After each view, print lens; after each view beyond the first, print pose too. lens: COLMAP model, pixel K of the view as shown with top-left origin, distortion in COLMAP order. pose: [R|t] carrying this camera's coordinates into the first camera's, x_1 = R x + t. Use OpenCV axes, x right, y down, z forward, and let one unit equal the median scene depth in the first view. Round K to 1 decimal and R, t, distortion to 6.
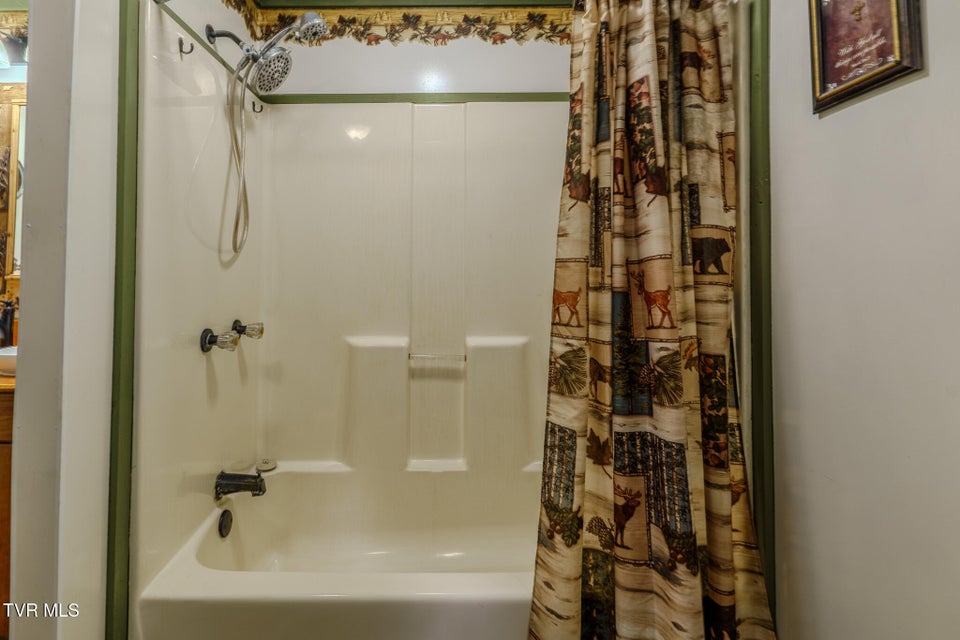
lens RADIAL K [[428.2, 0, 504.0], [0, 428.2, 248.7], [0, 0, 1]] dist [-0.003031, 0.001840]
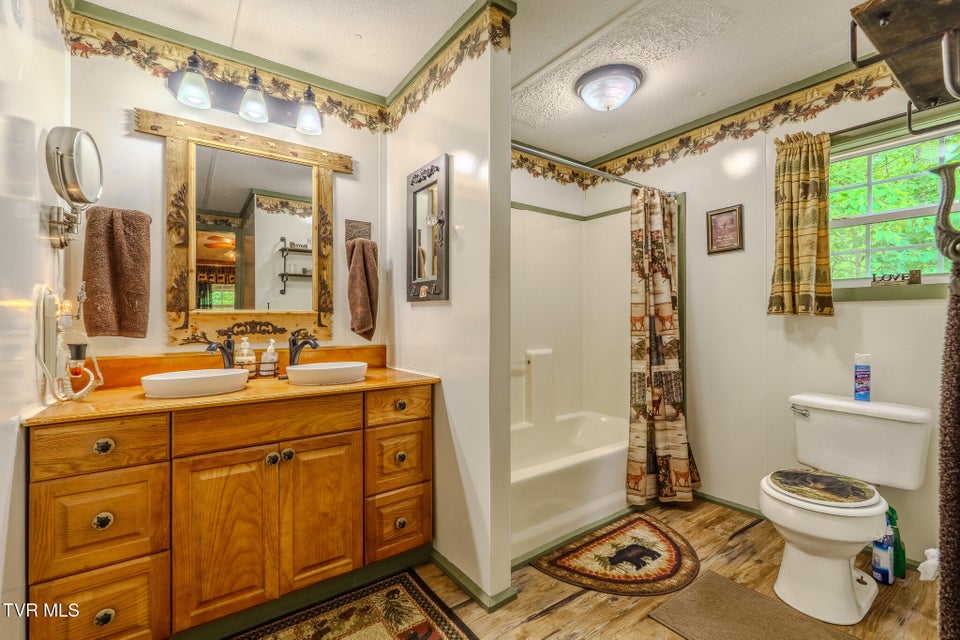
lens RADIAL K [[428.2, 0, 478.6], [0, 428.2, 320.7], [0, 0, 1]] dist [-0.003031, 0.001840]
pose [[0.803922, 0.001852, 0.594732, -1.998389], [-0.016962, 0.999660, 0.019816, 0.091698], [-0.594493, -0.026018, 0.803680, -0.384907]]
